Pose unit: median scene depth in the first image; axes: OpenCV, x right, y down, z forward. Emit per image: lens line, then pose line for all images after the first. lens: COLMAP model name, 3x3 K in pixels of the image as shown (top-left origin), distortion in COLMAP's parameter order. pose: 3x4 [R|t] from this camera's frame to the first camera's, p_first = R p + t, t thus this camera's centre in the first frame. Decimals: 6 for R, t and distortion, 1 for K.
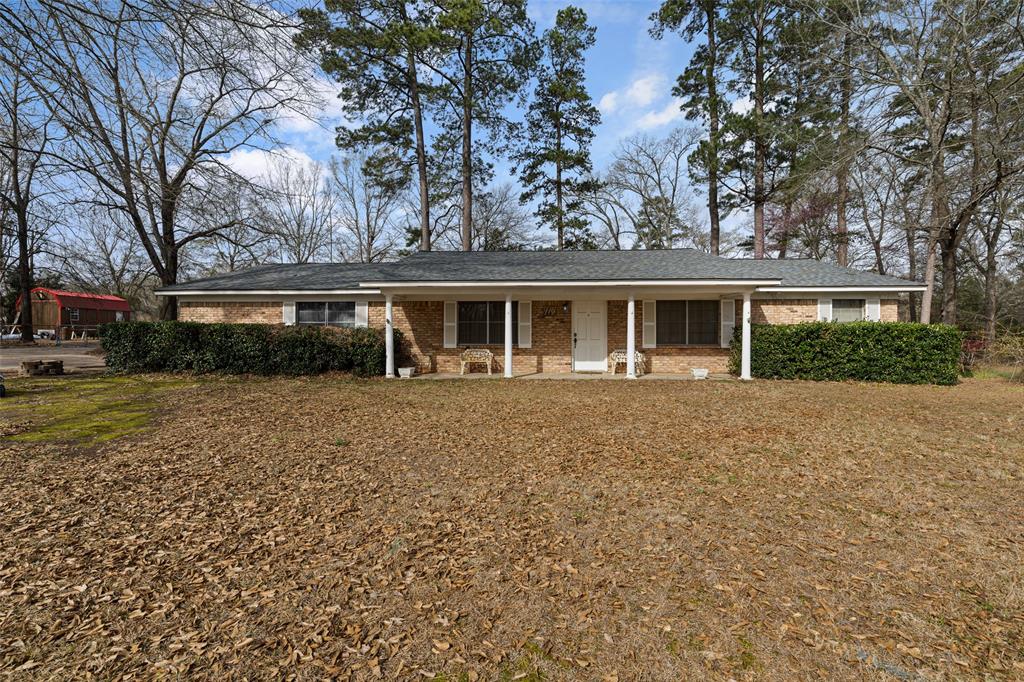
lens RADIAL K [[474.8, 0, 512.4], [0, 474.8, 341.2], [0, 0, 1]] dist [-0.000287, 0.000406]
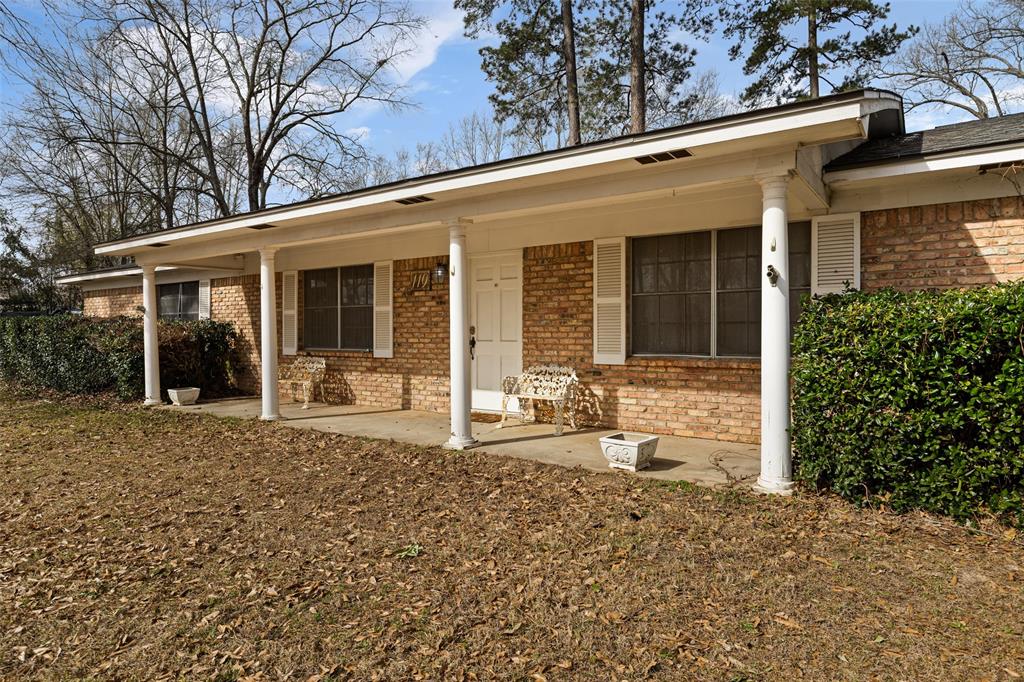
lens RADIAL K [[613.3, 0, 511.9], [0, 613.3, 340.0], [0, 0, 1]] dist [-0.001217, 0.000897]
pose [[0.839787, 0.004188, -0.542899, 0.482514], [-0.001361, 0.999983, 0.005609, -0.007540], [0.542914, -0.003972, 0.839779, 0.538173]]
